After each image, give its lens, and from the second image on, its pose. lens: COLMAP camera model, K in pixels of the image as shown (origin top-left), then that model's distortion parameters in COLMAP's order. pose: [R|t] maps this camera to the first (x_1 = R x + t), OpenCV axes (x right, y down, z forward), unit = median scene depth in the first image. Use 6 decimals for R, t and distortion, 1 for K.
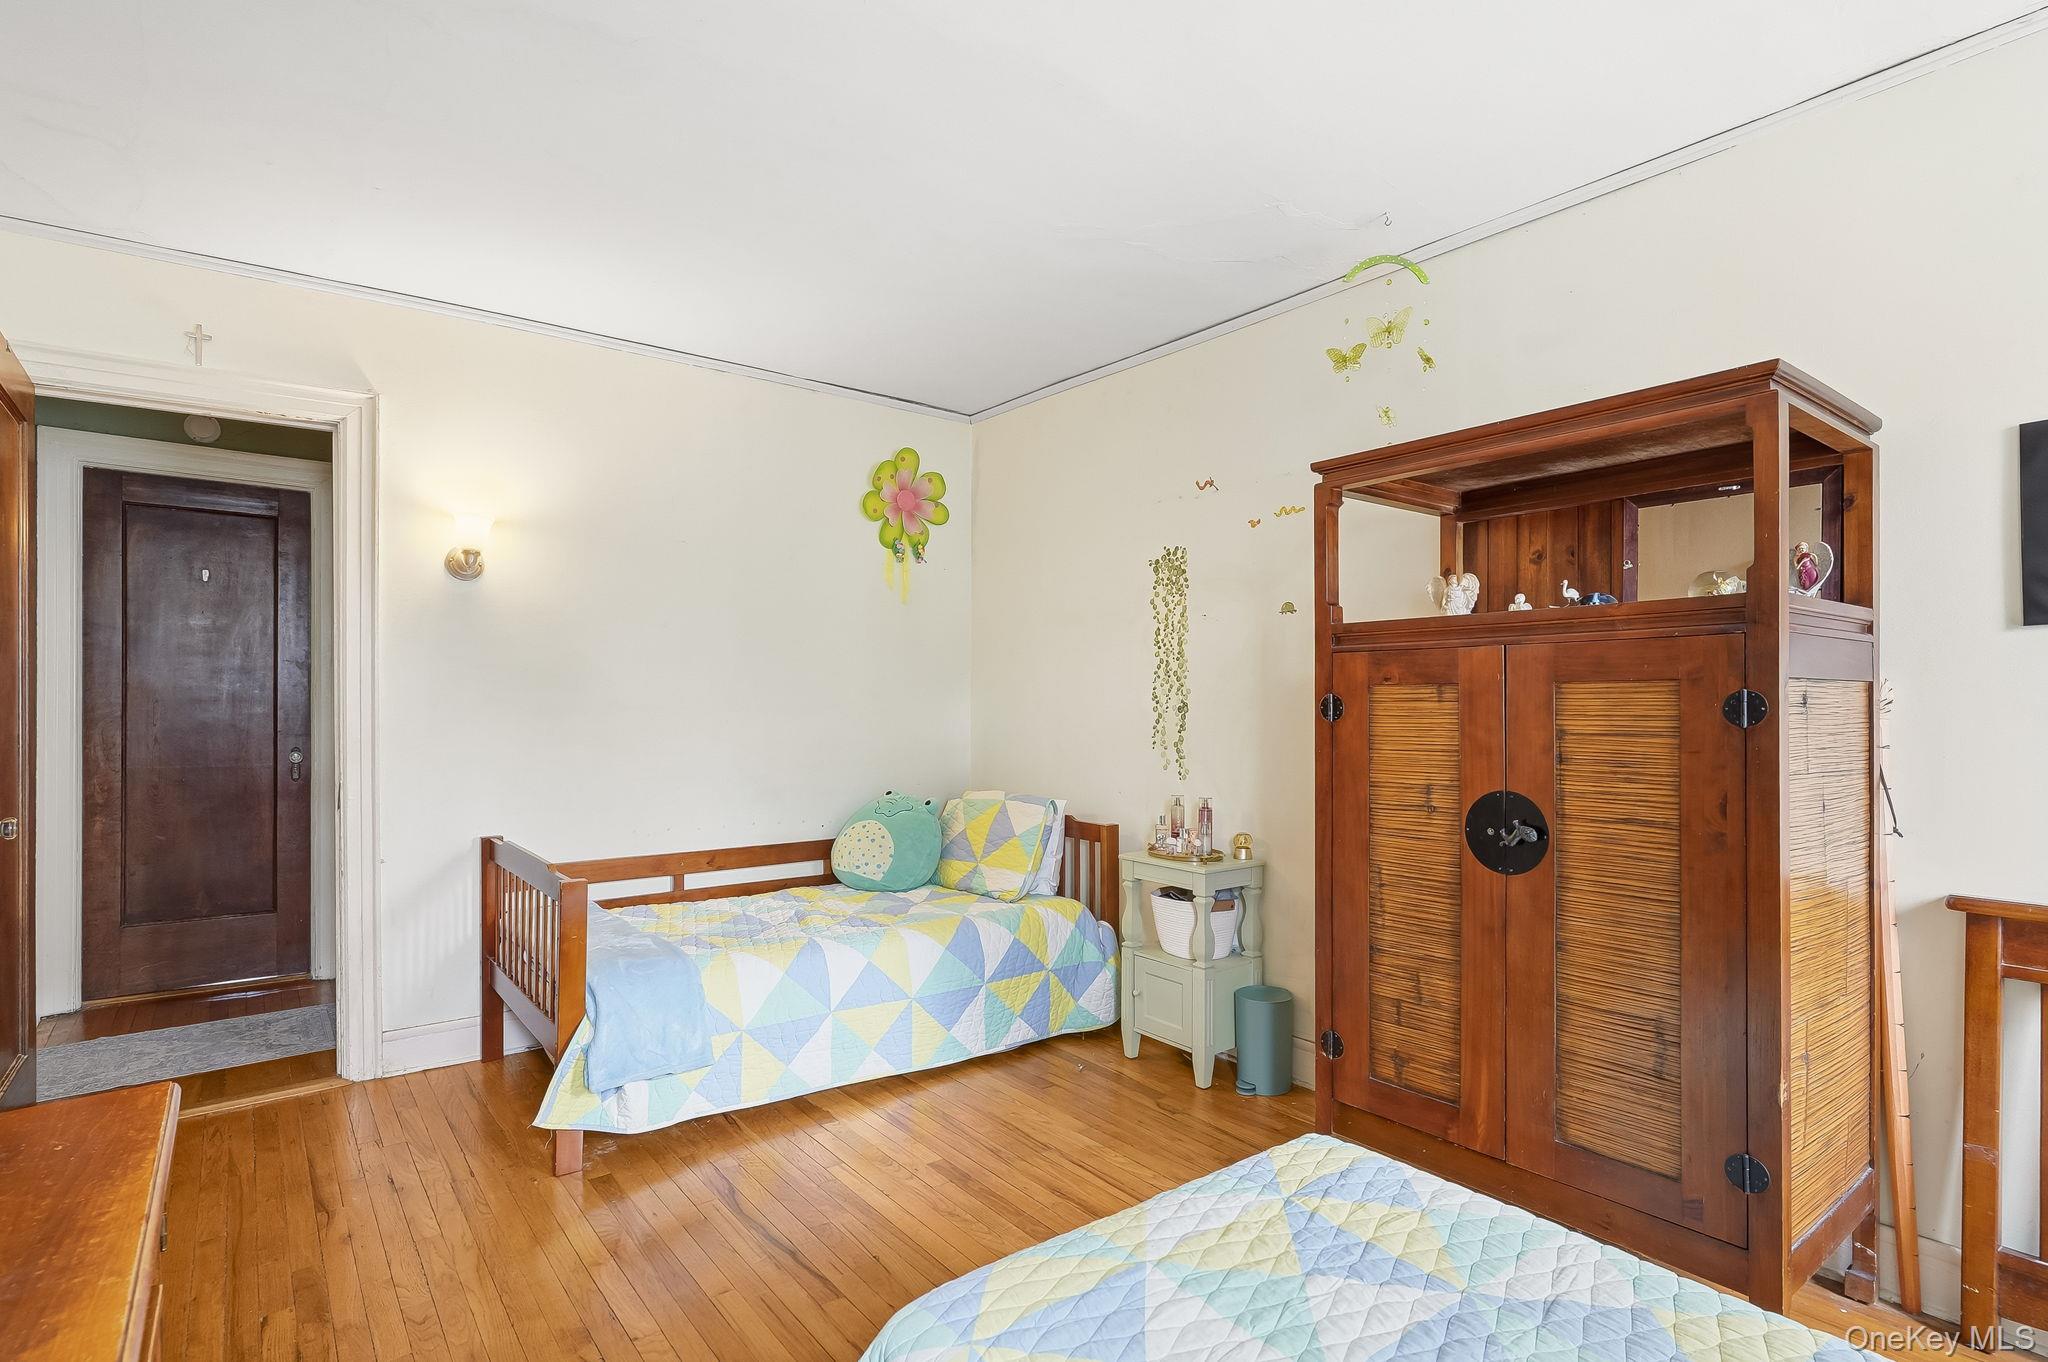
lens RADIAL K [[1014.2, 0, 1021.3], [0, 1014.2, 697.6], [0, 0, 1]] dist [0.003094, 0.000239]
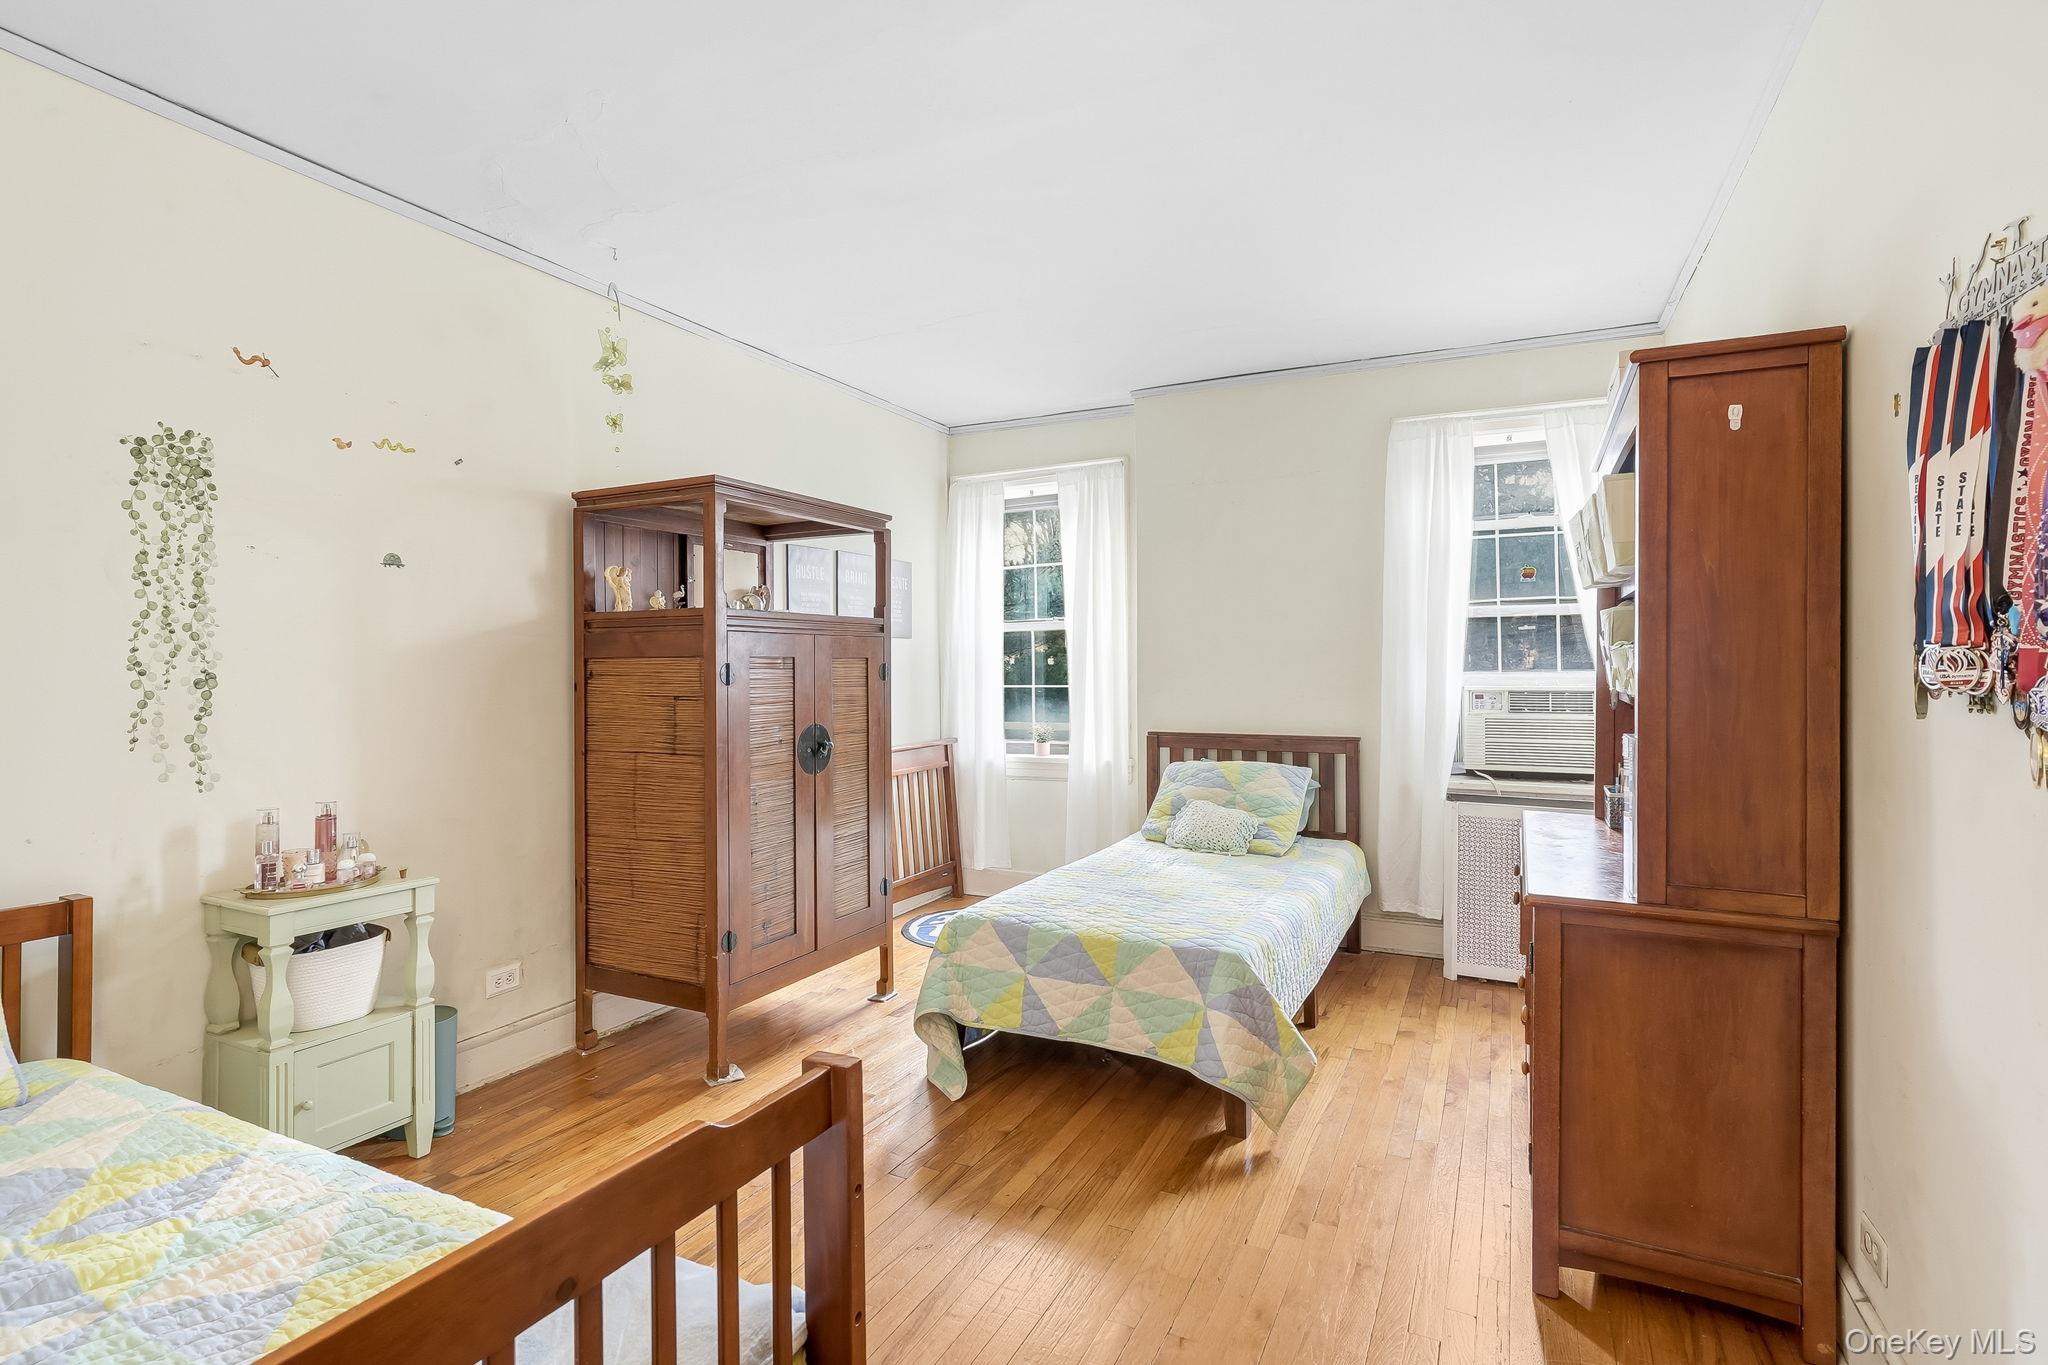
lens RADIAL K [[1014.2, 0, 1019.4], [0, 1014.2, 673.6], [0, 0, 1]] dist [0.003094, 0.000239]
pose [[-0.442811, 0.004293, 0.896605, -0.655088], [0.001536, 0.999991, -0.004029, 0.008455], [-0.896614, -0.000407, -0.442813, 0.813390]]
